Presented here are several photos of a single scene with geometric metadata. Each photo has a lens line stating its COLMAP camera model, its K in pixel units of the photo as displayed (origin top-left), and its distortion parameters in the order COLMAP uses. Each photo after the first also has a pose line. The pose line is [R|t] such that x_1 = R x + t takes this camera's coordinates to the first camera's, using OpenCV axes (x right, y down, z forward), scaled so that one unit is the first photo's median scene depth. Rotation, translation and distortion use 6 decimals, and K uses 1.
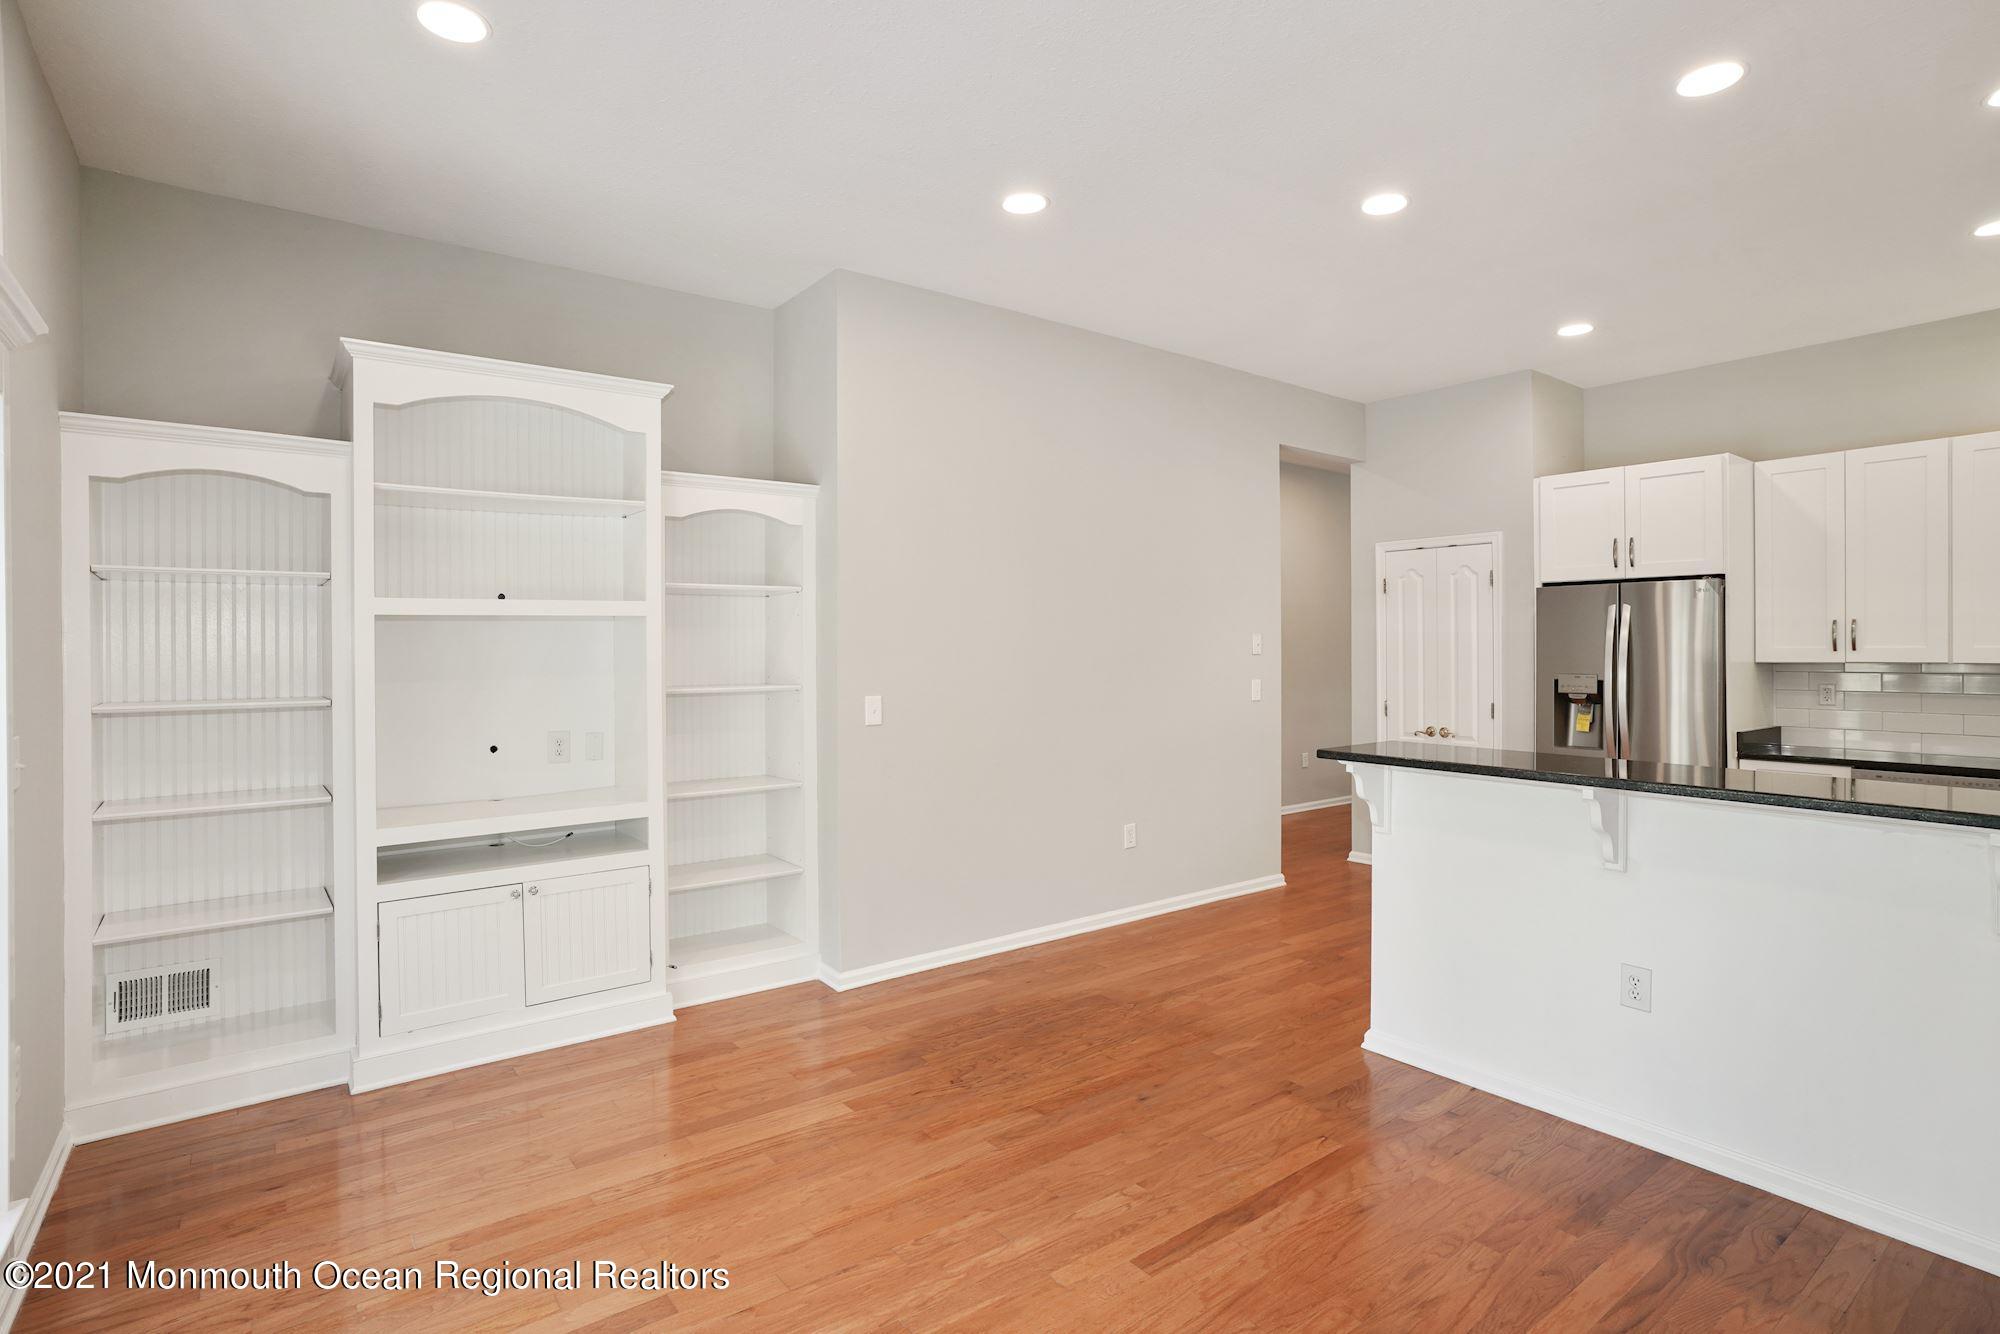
lens RADIAL K [[992.7, 0, 1001.6], [0, 992.7, 657.5], [0, 0, 1]] dist [-0.061918, 0.033914]
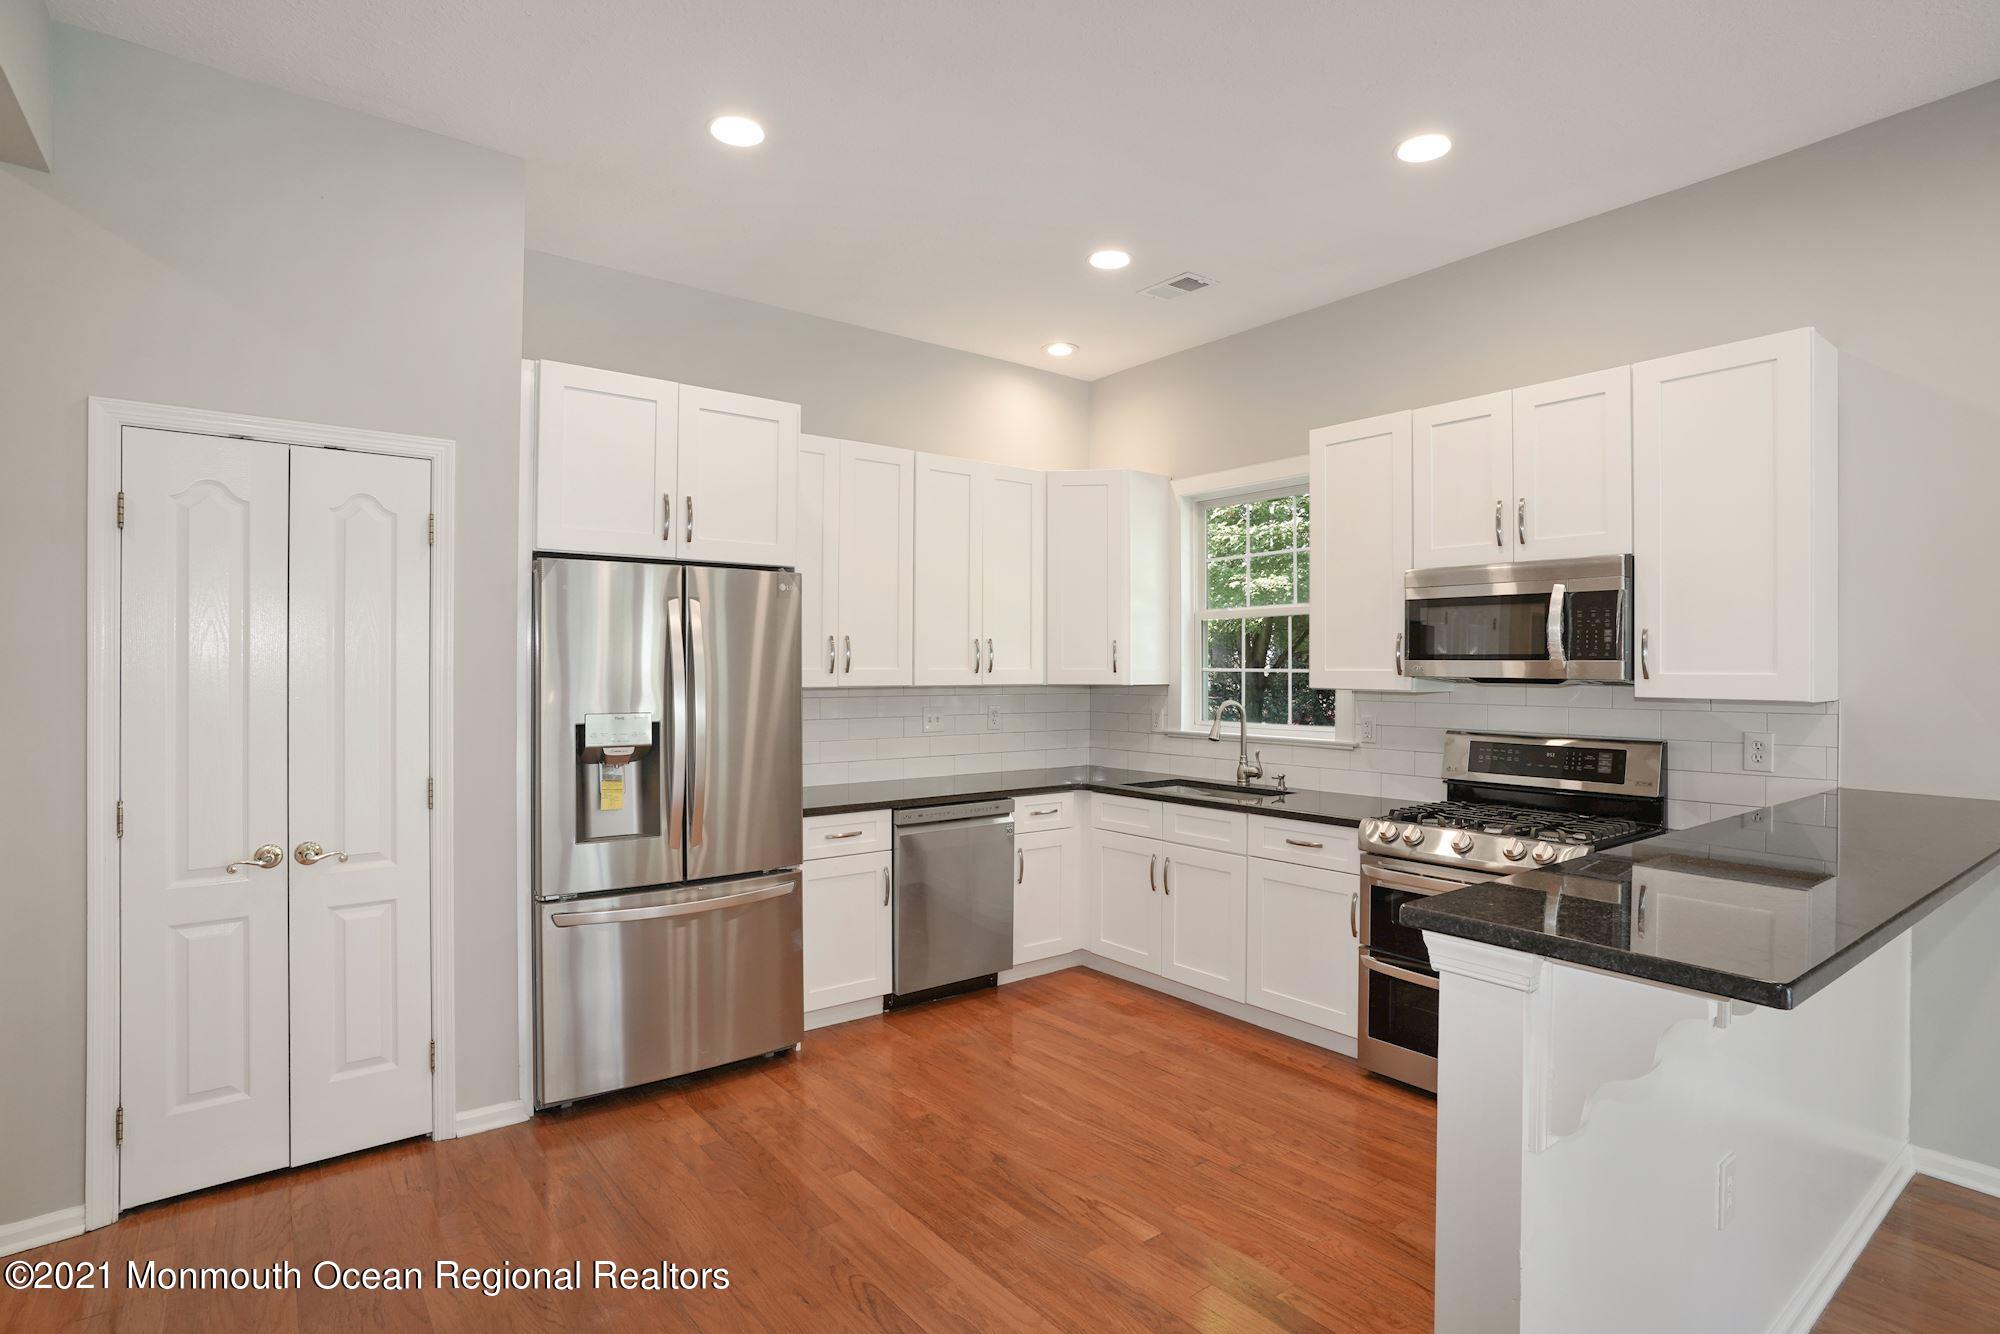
lens RADIAL K [[1018.3, 0, 1001.0], [0, 1018.3, 659.3], [0, 0, 1]] dist [-0.050626, 0.035693]
pose [[-0.014267, 0.010305, 0.999845, -0.034819], [0.004262, 0.999938, -0.010245, -0.012570], [-0.999889, 0.004115, -0.014310, 1.166864]]
